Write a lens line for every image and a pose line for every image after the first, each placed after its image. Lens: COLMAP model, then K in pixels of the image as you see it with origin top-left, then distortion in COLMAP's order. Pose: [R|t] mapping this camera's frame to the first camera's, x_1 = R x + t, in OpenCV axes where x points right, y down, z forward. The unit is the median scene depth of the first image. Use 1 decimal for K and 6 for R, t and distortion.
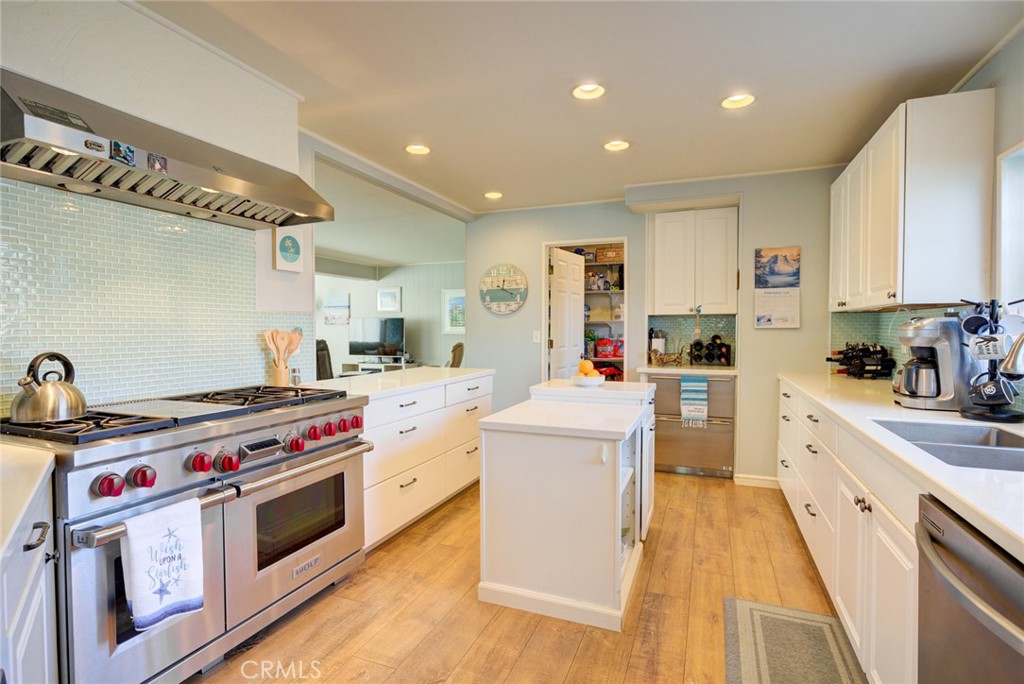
lens RADIAL K [[500.6, 0, 512.0], [0, 500.6, 342.0], [0, 0, 1]] dist [0.000053, -0.000001]
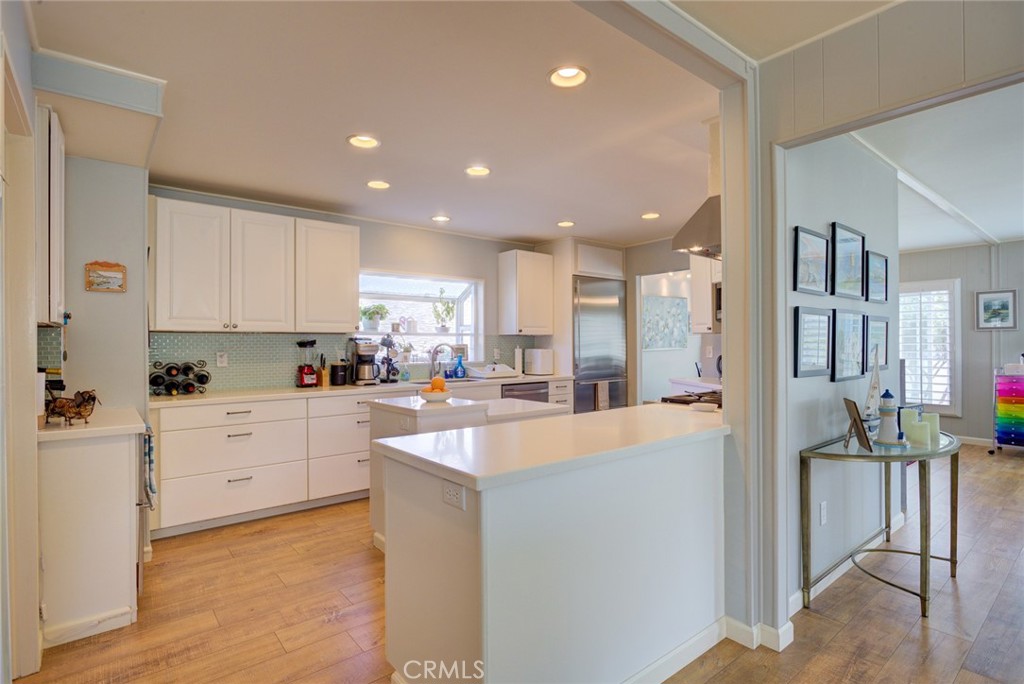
lens RADIAL K [[507.3, 0, 512.0], [0, 507.3, 342.0], [0, 0, 1]] dist [-0.015183, 0.000154]
pose [[-0.872670, 0.005683, 0.488278, -0.427939], [0.018959, 0.999573, 0.022252, -0.050284], [-0.487943, 0.028676, -0.872405, 1.542986]]
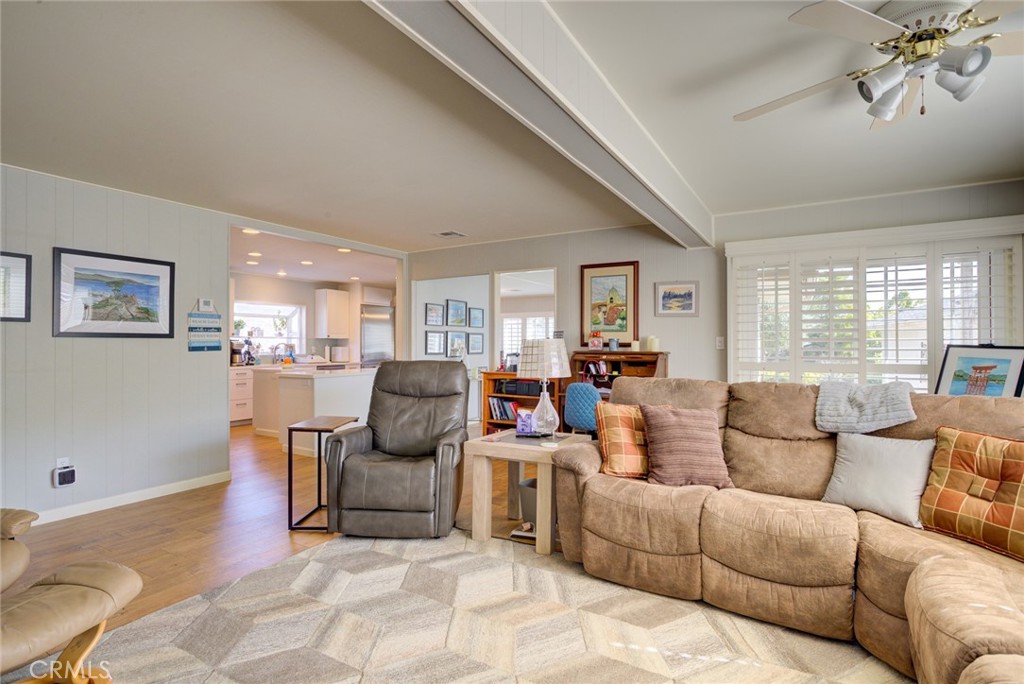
lens RADIAL K [[507.3, 0, 512.0], [0, 507.3, 342.0], [0, 0, 1]] dist [-0.015183, 0.000154]
pose [[-0.988117, 0.002158, 0.153685, -0.941240], [0.005728, 0.999724, 0.022790, -0.069152], [-0.153594, 0.023400, -0.987857, 2.455599]]
